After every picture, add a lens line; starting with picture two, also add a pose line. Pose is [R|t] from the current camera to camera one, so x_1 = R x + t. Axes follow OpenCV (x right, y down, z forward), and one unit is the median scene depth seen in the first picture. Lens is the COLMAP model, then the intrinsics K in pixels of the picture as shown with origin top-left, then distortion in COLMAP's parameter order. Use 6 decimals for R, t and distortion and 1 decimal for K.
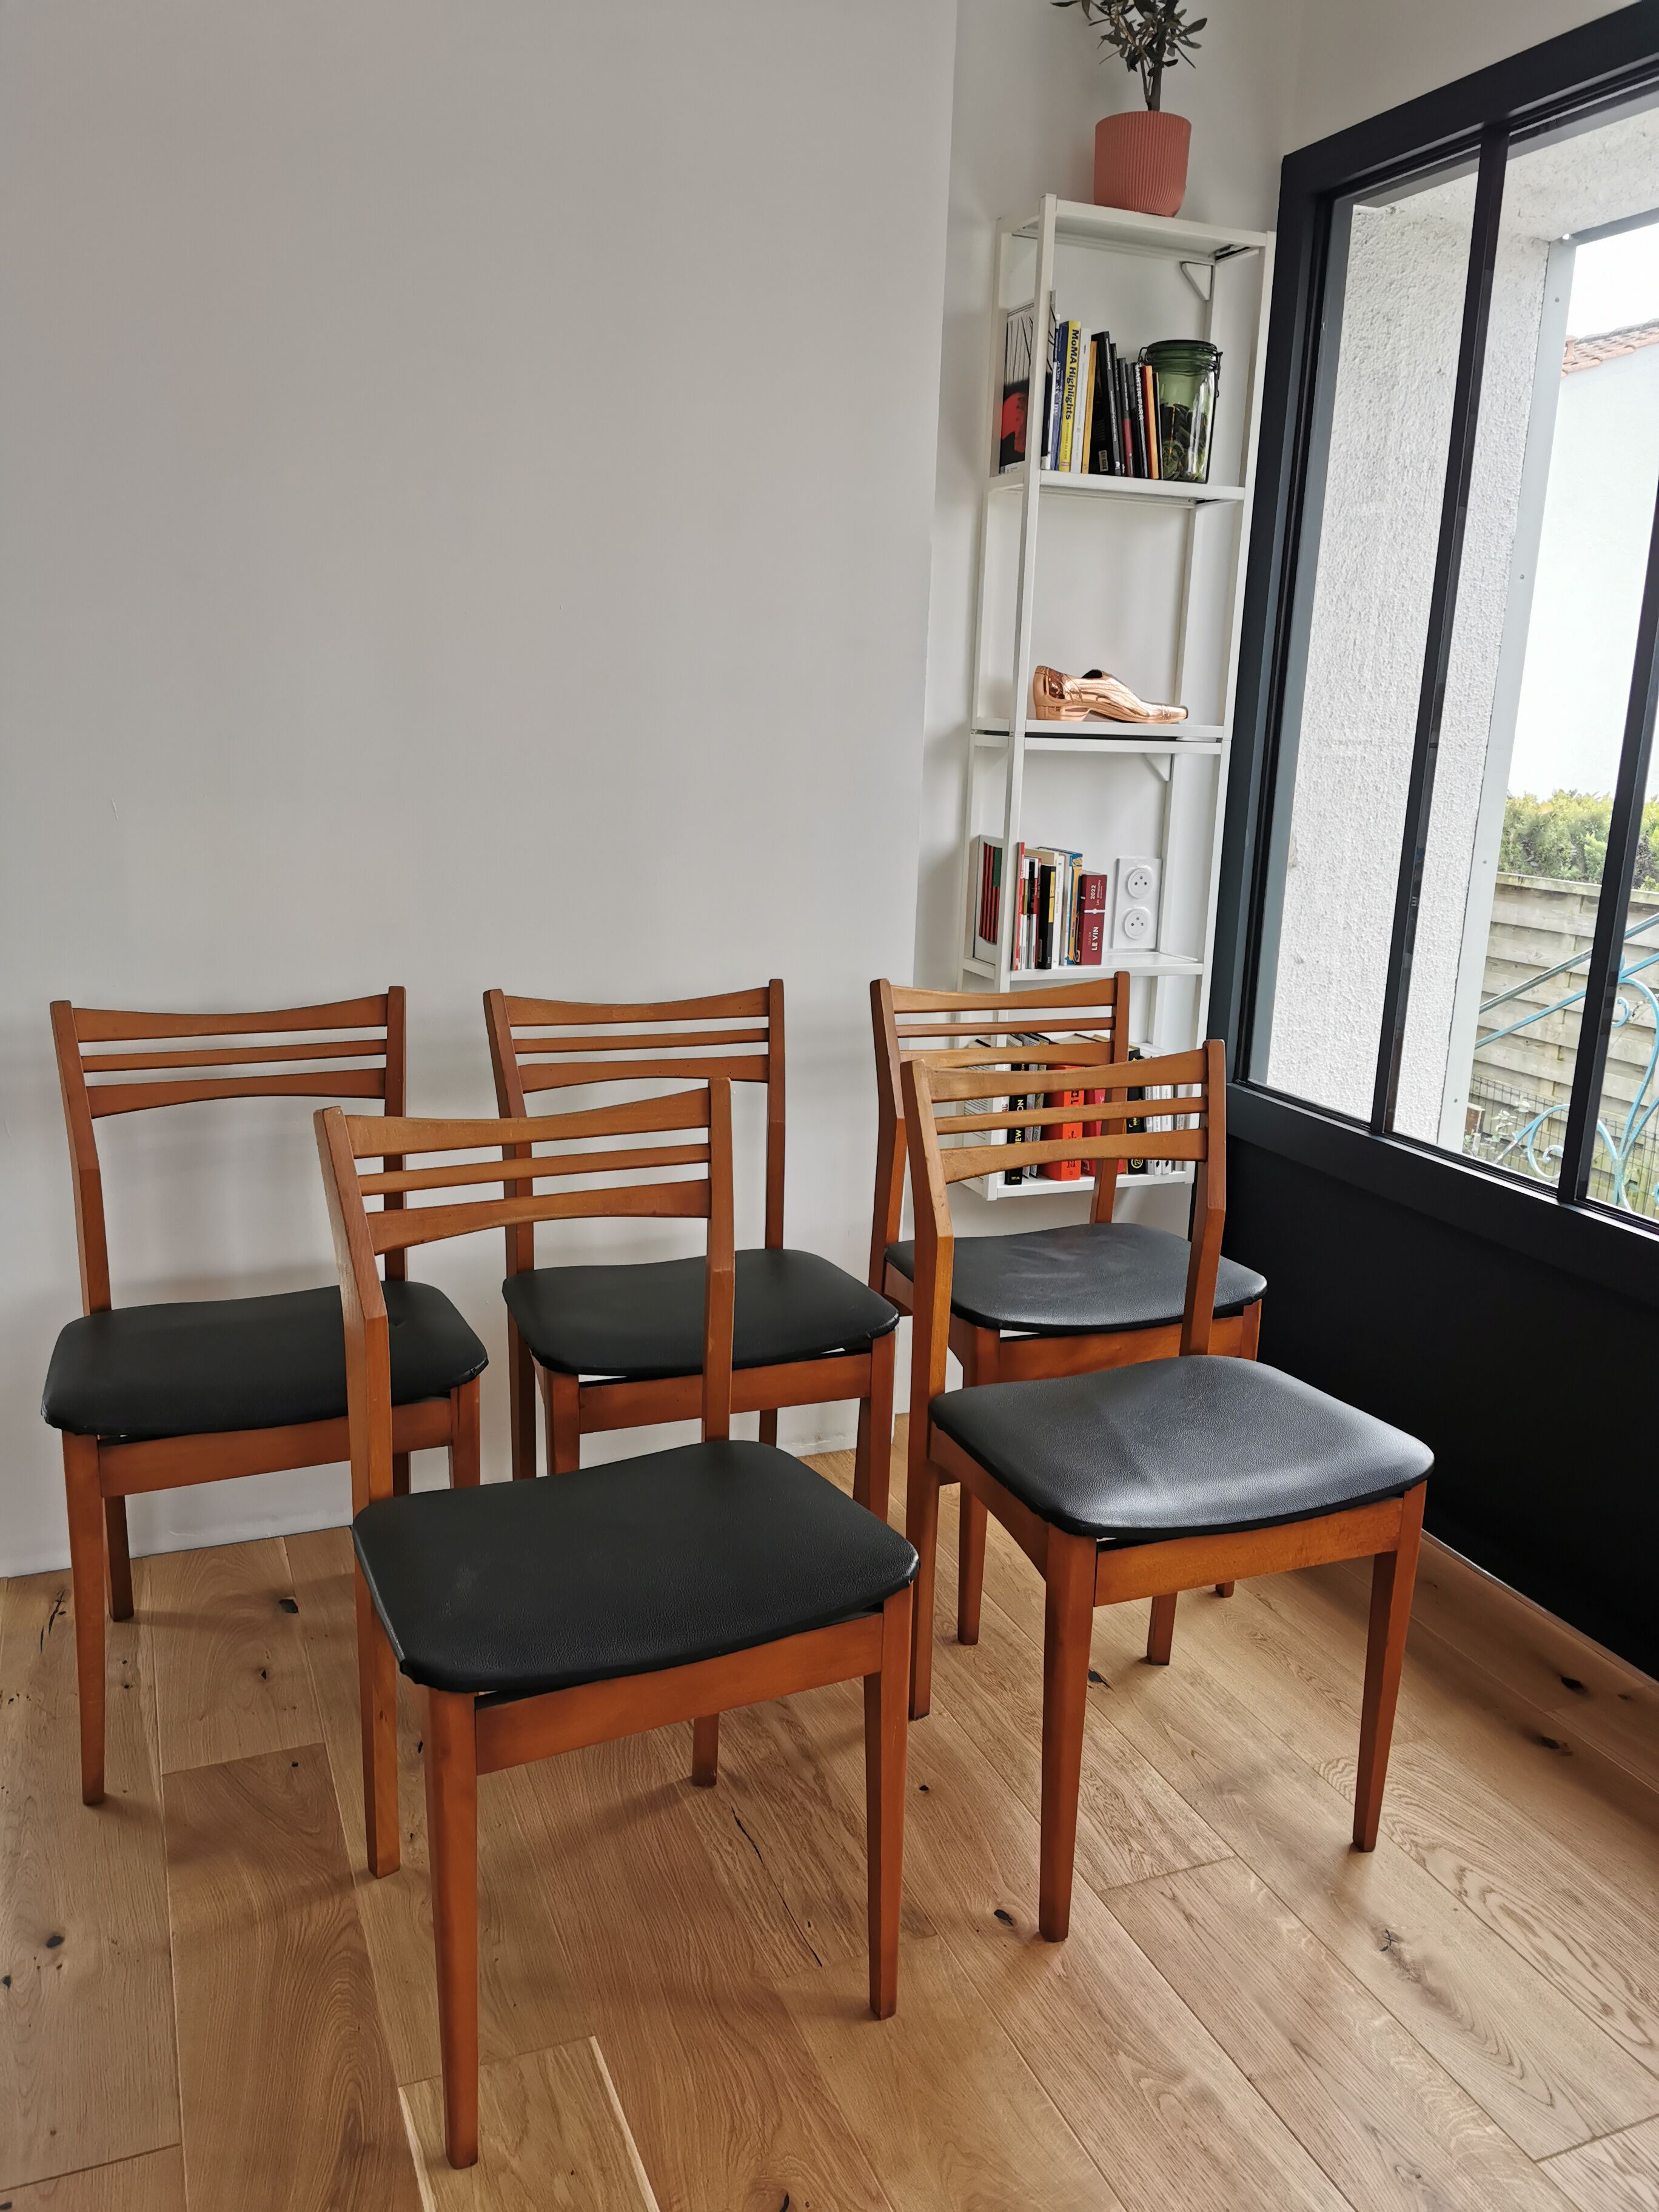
lens RADIAL K [[1701.7, 0, 829.5], [0, 1701.7, 1106.0], [0, 0, 1]] dist [0.052528, -0.077174]
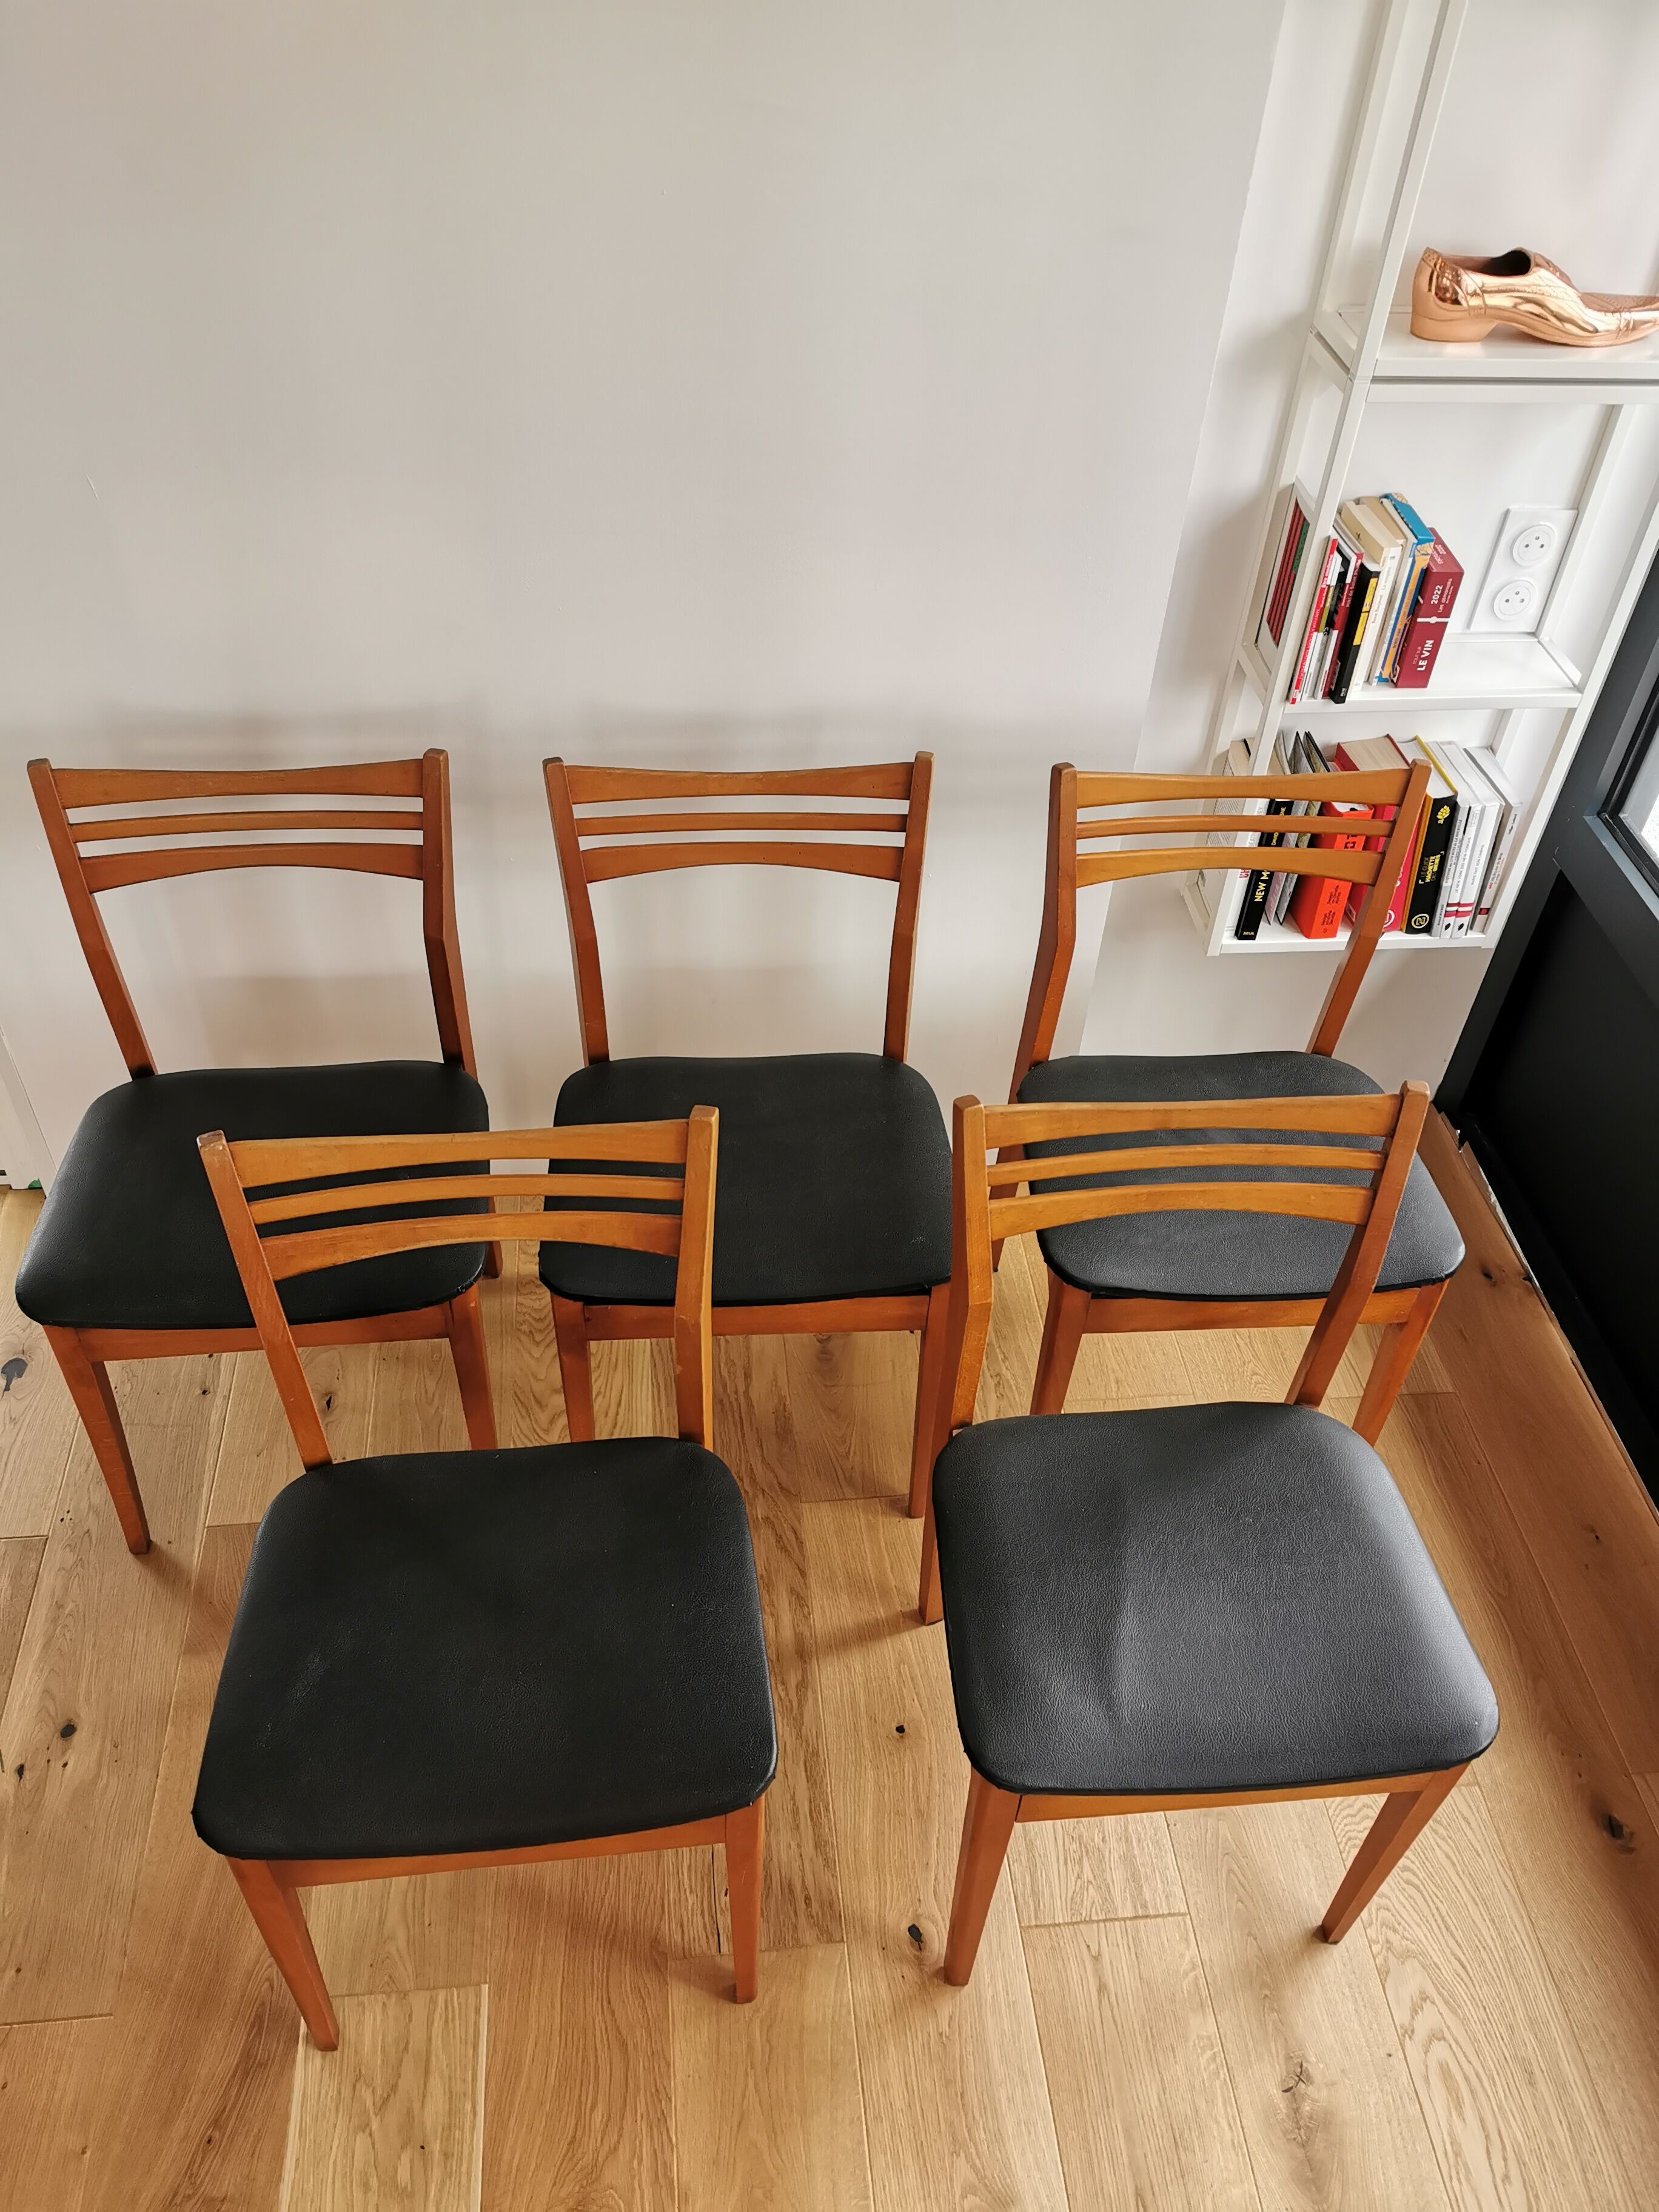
lens RADIAL K [[1701.7, 0, 829.5], [0, 1701.7, 1106.0], [0, 0, 1]] dist [0.052528, -0.077174]
pose [[0.958876, 0.203207, -0.198150, 0.120835], [-0.077645, 0.859319, 0.505511, -0.349877], [0.272997, -0.469337, 0.839759, 0.296081]]
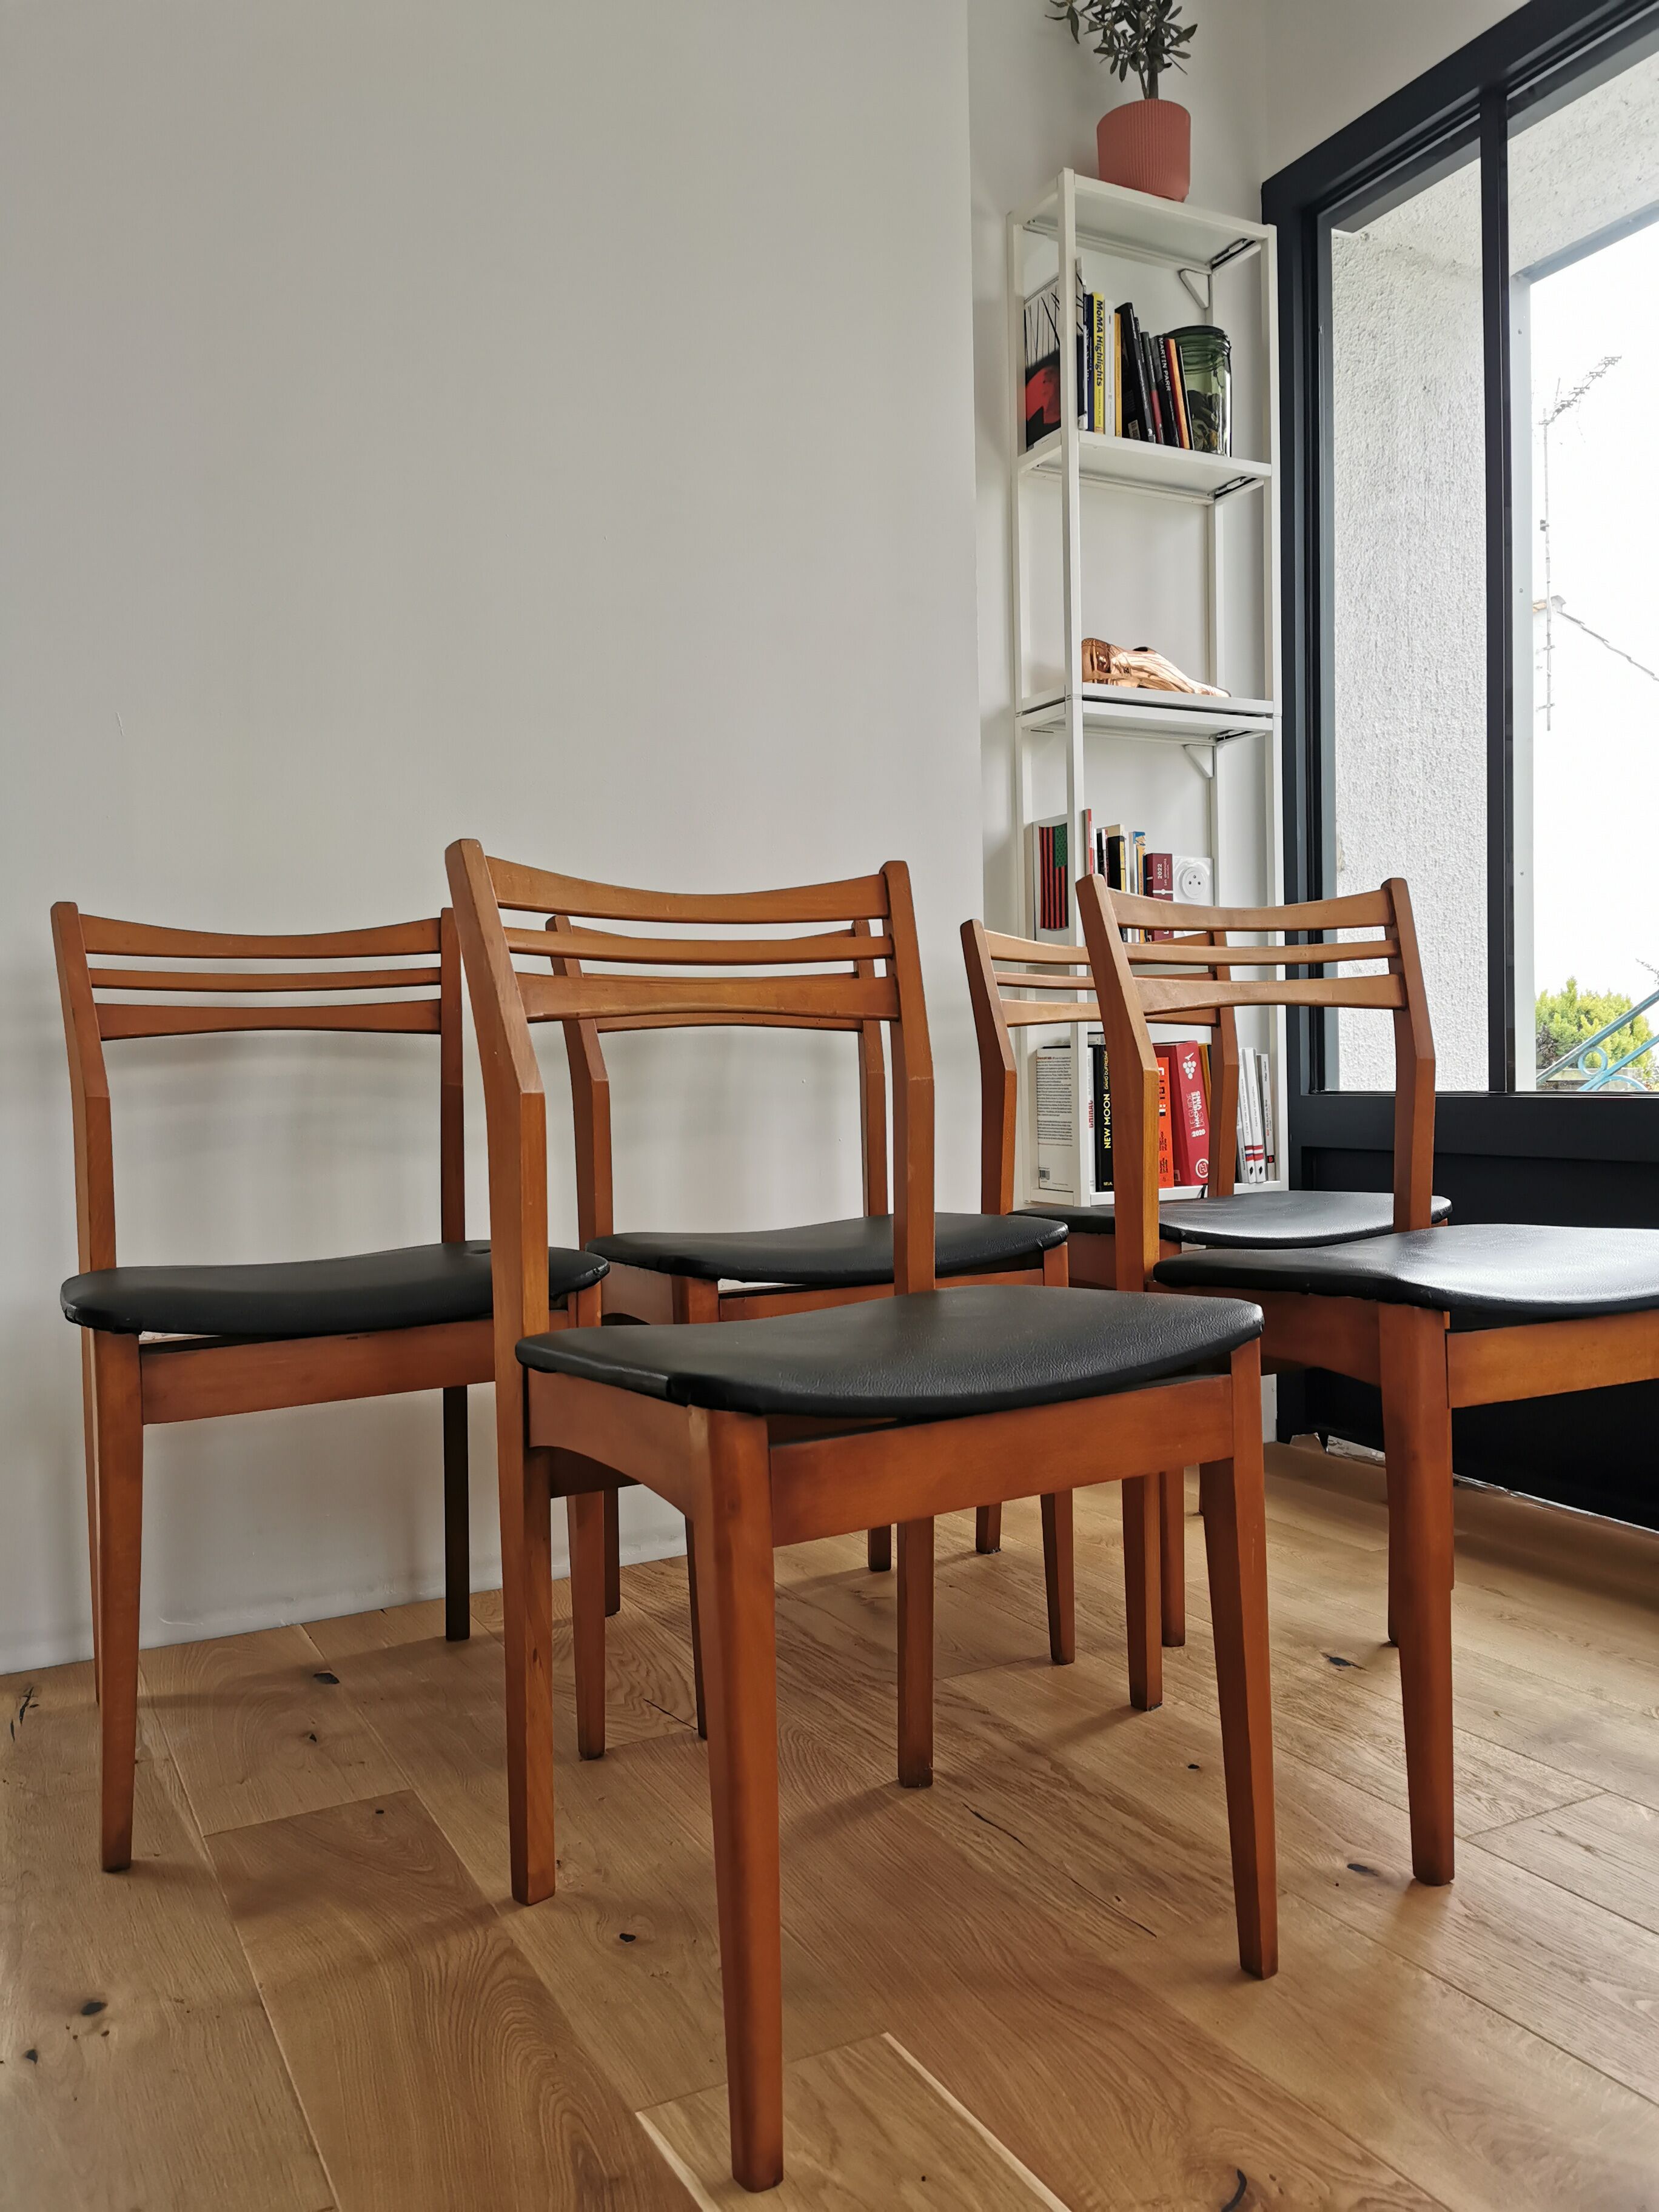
lens RADIAL K [[1701.7, 0, 829.5], [0, 1701.7, 1106.0], [0, 0, 1]] dist [0.052528, -0.077174]
pose [[0.994345, -0.056937, 0.089640, -0.145105], [0.074225, 0.976316, -0.203218, 0.219673], [-0.075947, 0.208723, 0.975022, 0.158022]]
